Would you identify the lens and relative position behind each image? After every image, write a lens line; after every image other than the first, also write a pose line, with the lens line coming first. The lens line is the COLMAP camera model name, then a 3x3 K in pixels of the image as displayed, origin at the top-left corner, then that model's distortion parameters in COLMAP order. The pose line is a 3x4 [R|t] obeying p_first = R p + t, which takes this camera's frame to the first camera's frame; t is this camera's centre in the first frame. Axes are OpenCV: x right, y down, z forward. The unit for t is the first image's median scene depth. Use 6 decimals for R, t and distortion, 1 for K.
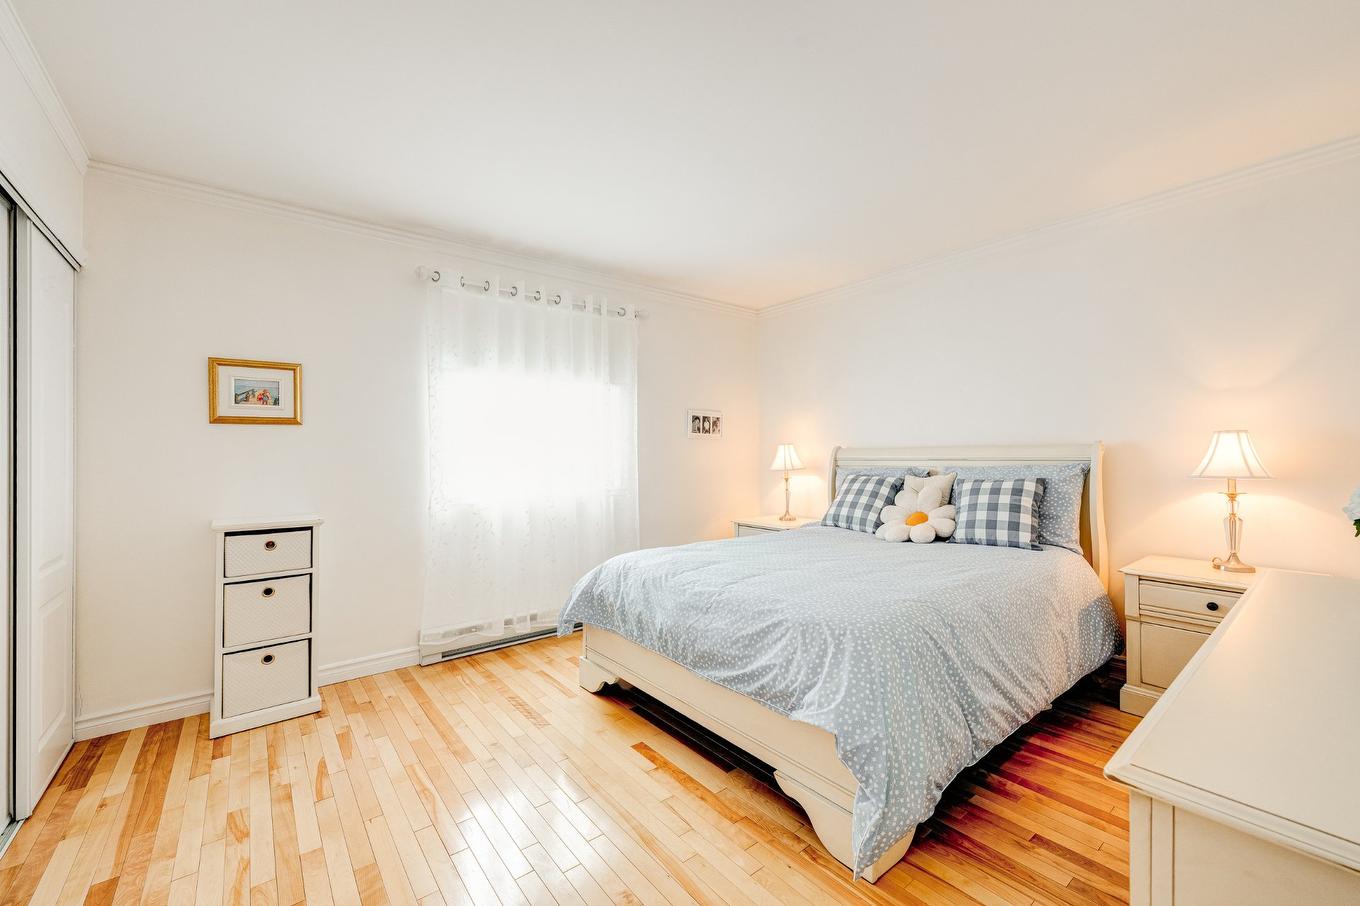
lens RADIAL K [[542.7, 0, 674.4], [0, 542.7, 458.9], [0, 0, 1]] dist [-0.000347, -0.000082]
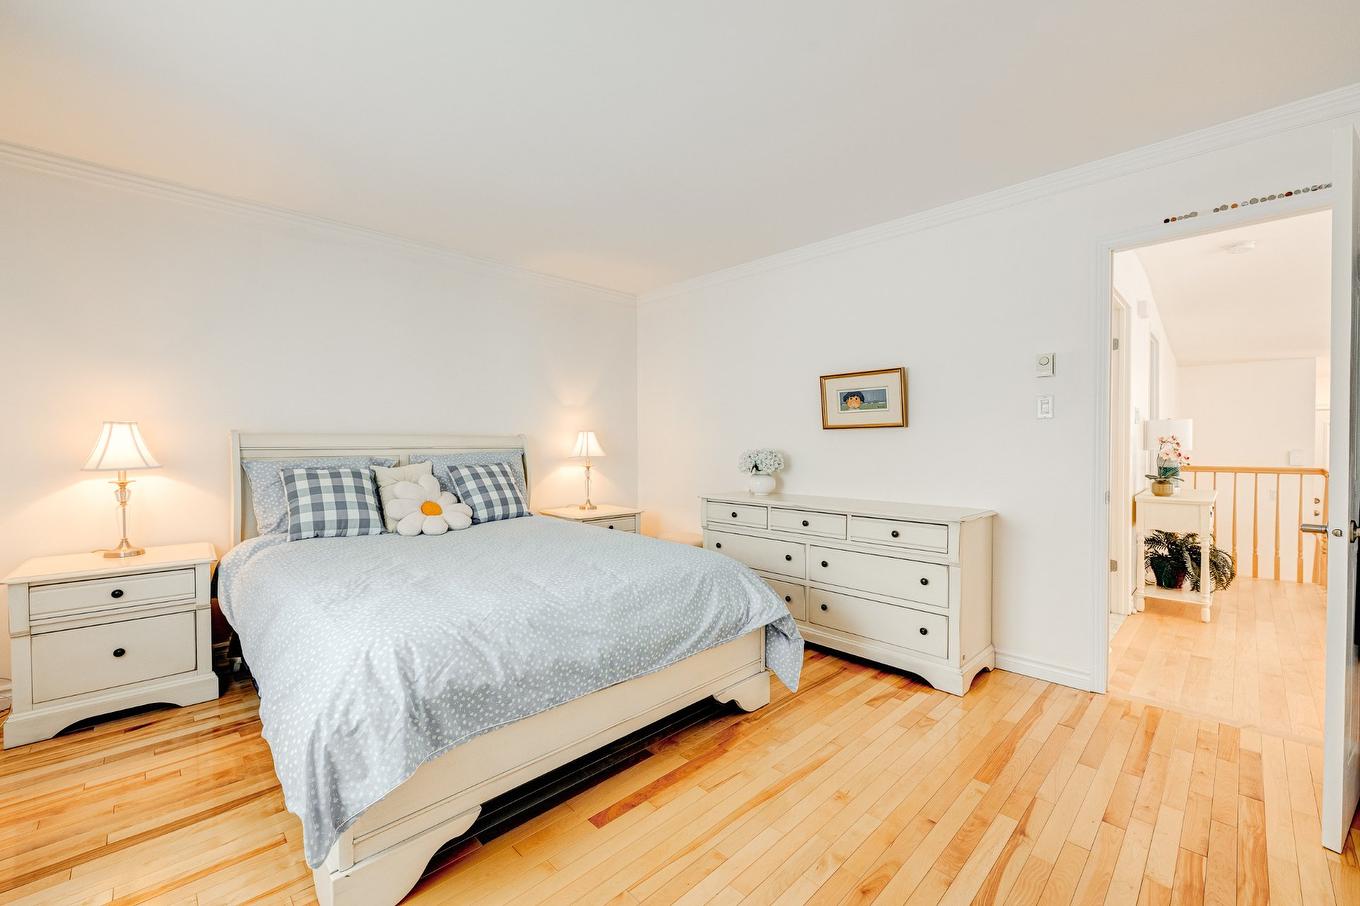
lens RADIAL K [[542.7, 0, 674.4], [0, 542.7, 458.9], [0, 0, 1]] dist [-0.000347, -0.000082]
pose [[-0.095446, -0.021613, 0.995200, -0.643220], [0.006114, 0.999733, 0.022298, 0.002933], [-0.995416, 0.008213, -0.095288, 0.751604]]
